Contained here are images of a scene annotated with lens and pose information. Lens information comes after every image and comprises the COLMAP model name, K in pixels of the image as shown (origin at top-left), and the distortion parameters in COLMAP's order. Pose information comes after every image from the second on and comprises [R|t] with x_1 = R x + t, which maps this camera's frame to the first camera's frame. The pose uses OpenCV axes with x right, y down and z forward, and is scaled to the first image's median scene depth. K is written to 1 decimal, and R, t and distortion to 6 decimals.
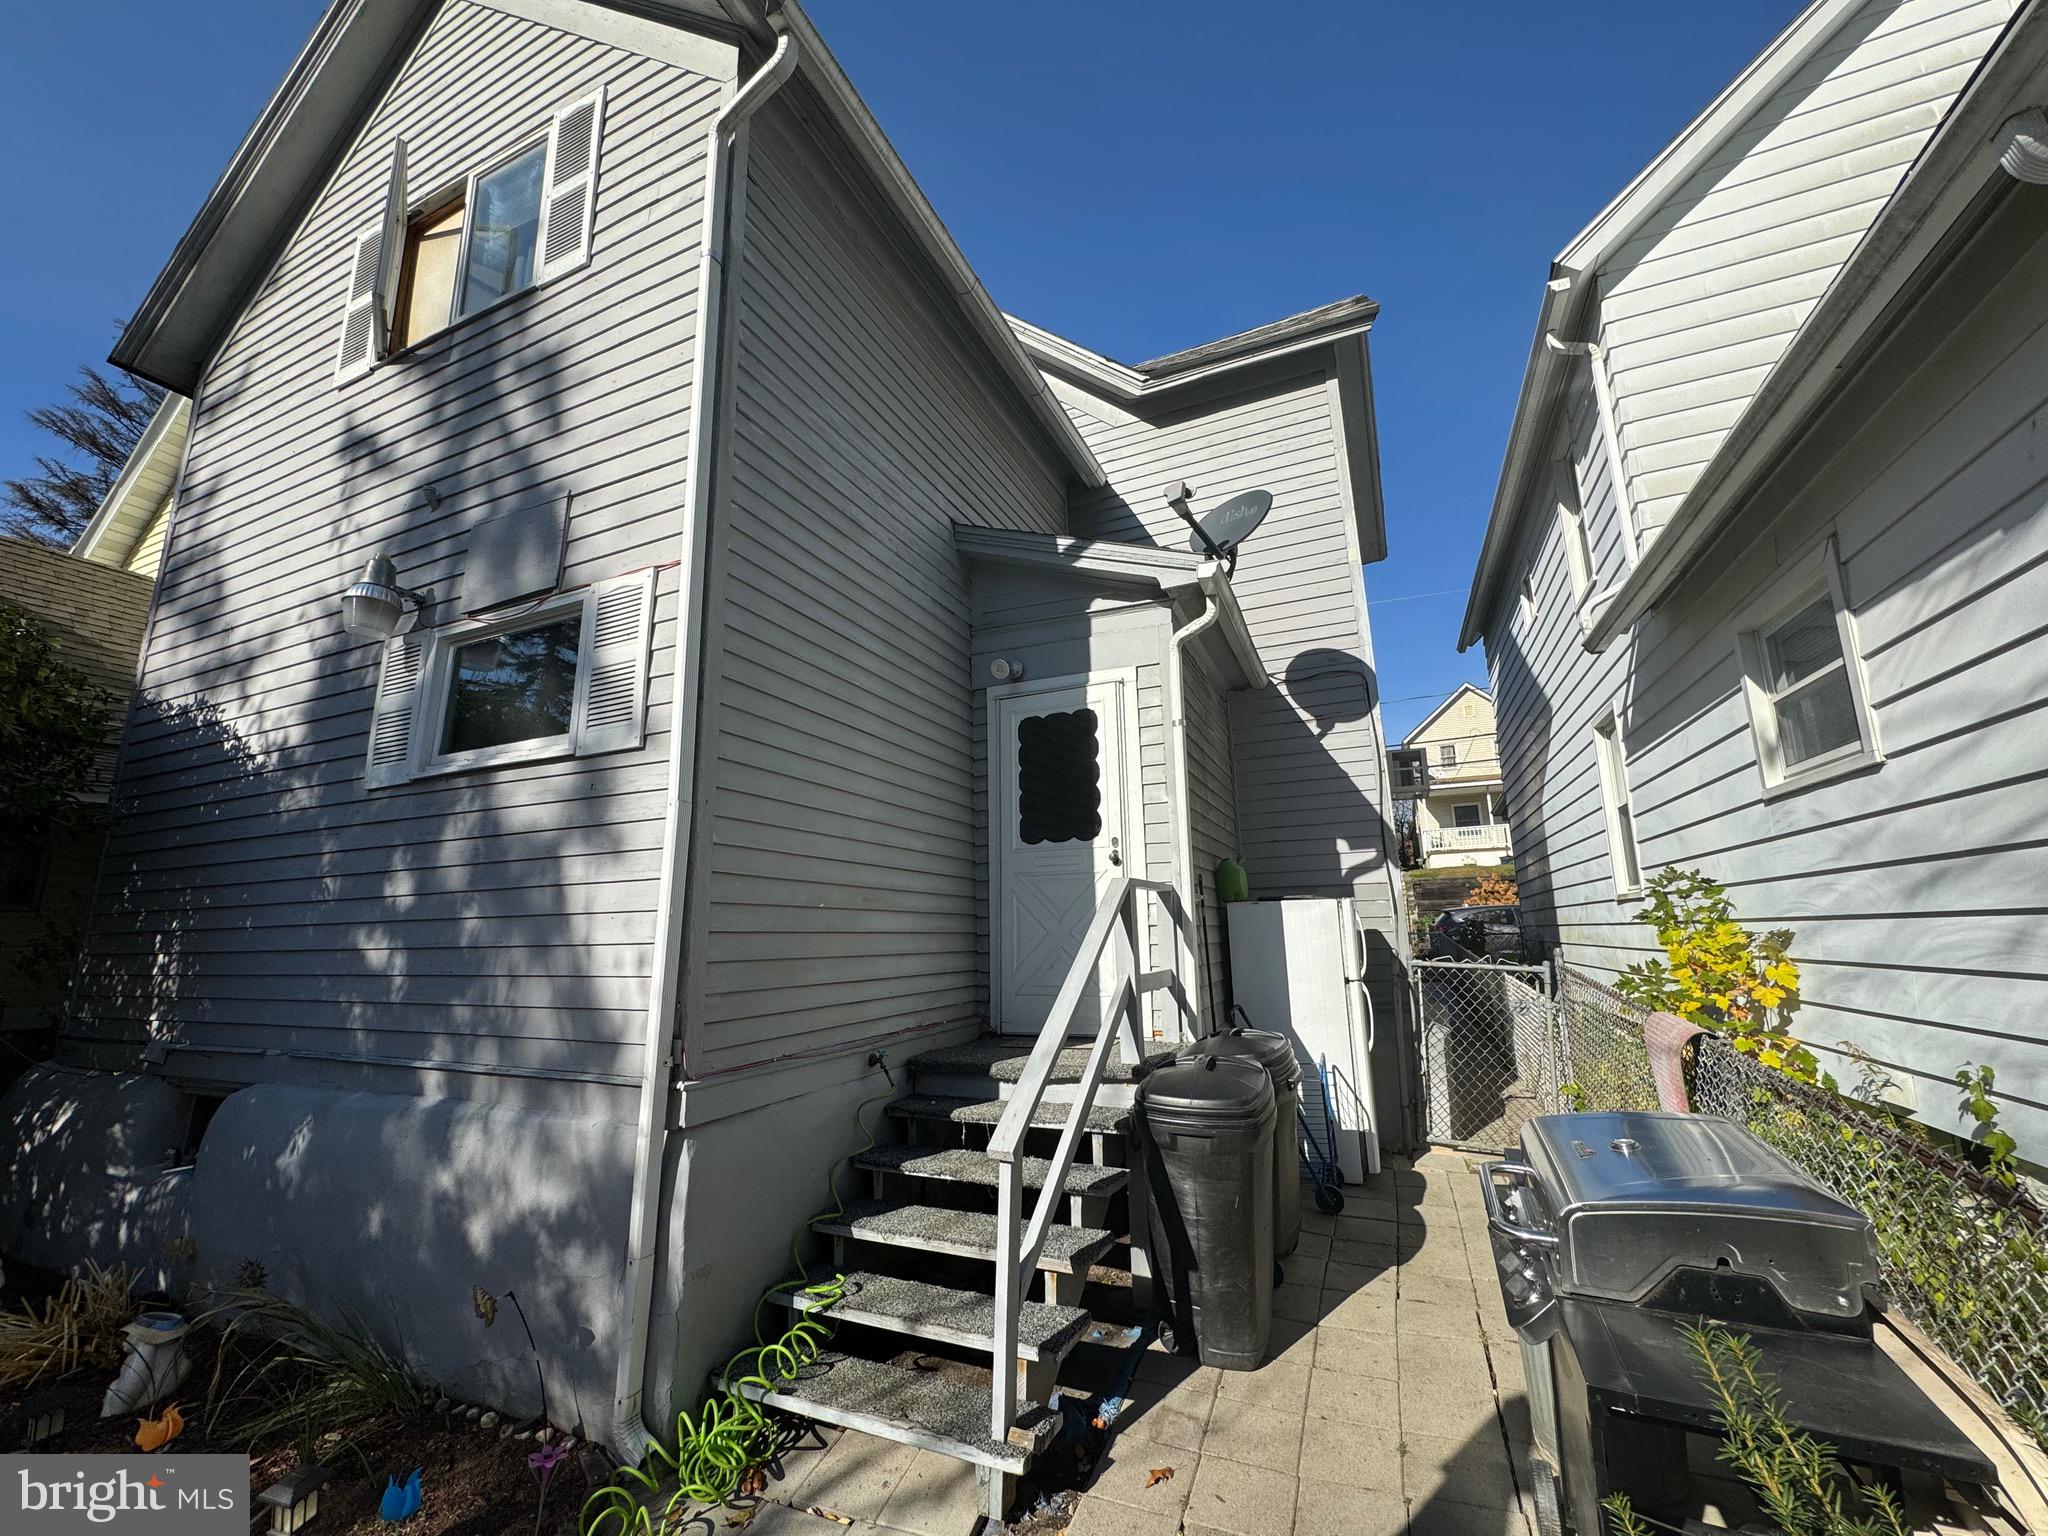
lens RADIAL K [[817.1, 0, 1019.3], [0, 817.1, 774.3], [0, 0, 1]] dist [-0.002578, 0.000330]
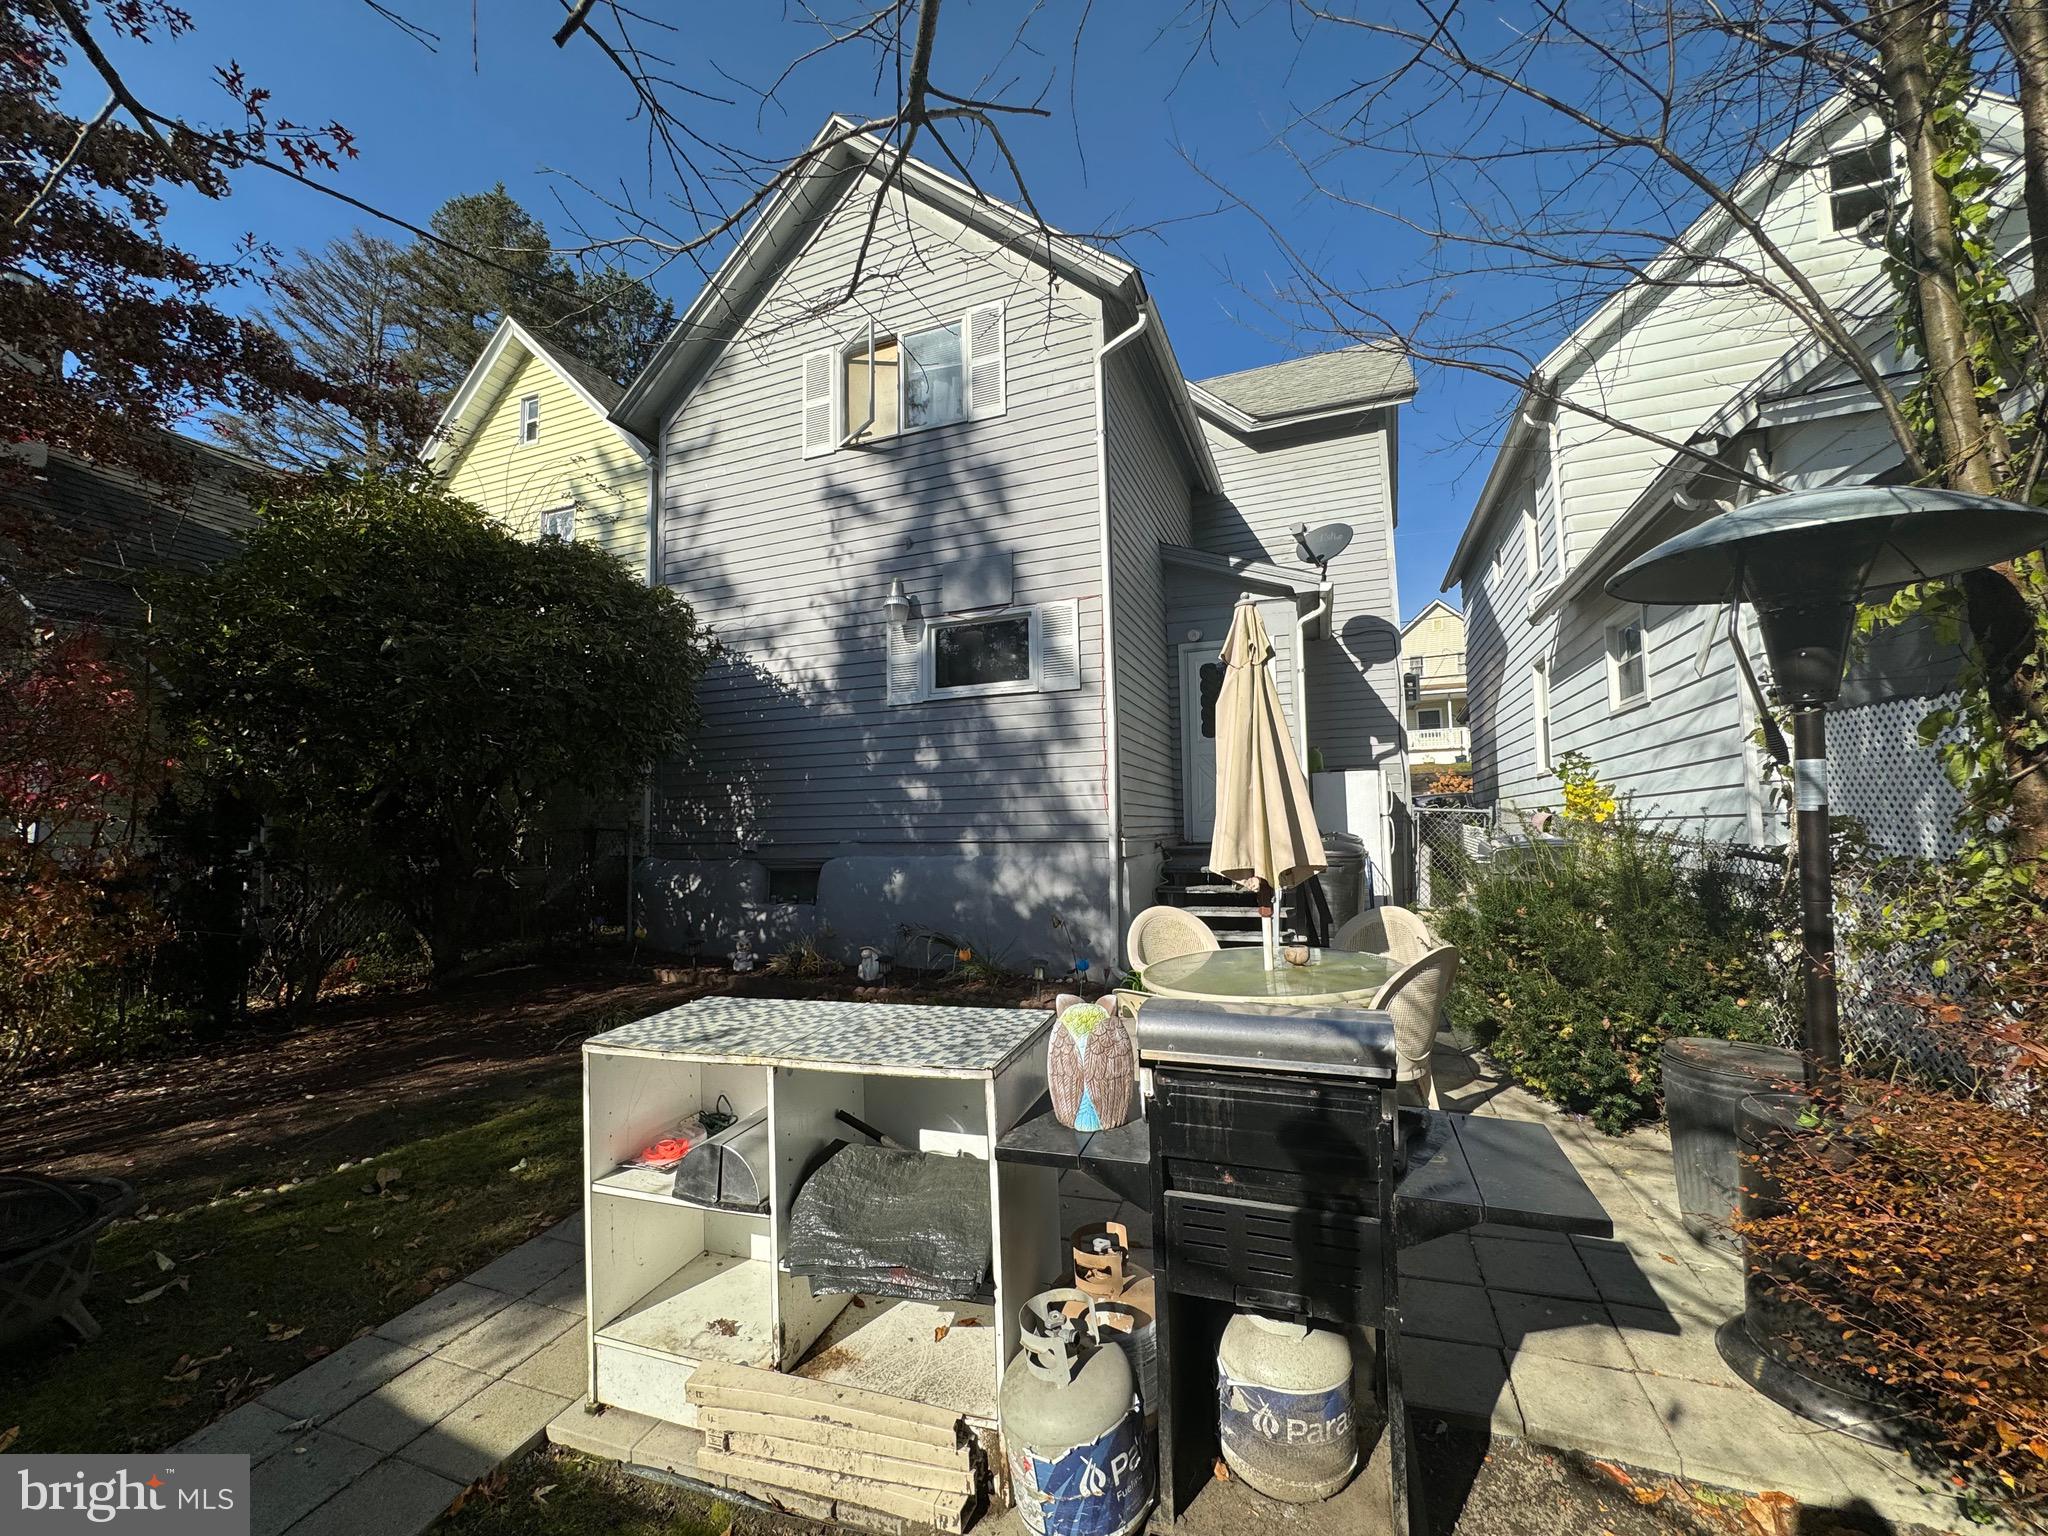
lens RADIAL K [[817.1, 0, 1028.1], [0, 817.1, 770.3], [0, 0, 1]] dist [-0.002578, 0.000330]
pose [[0.998658, 0.007005, 0.051308, -0.457217], [-0.013101, 0.992751, 0.119471, -0.048502], [-0.050099, -0.119983, 0.991511, -0.711377]]
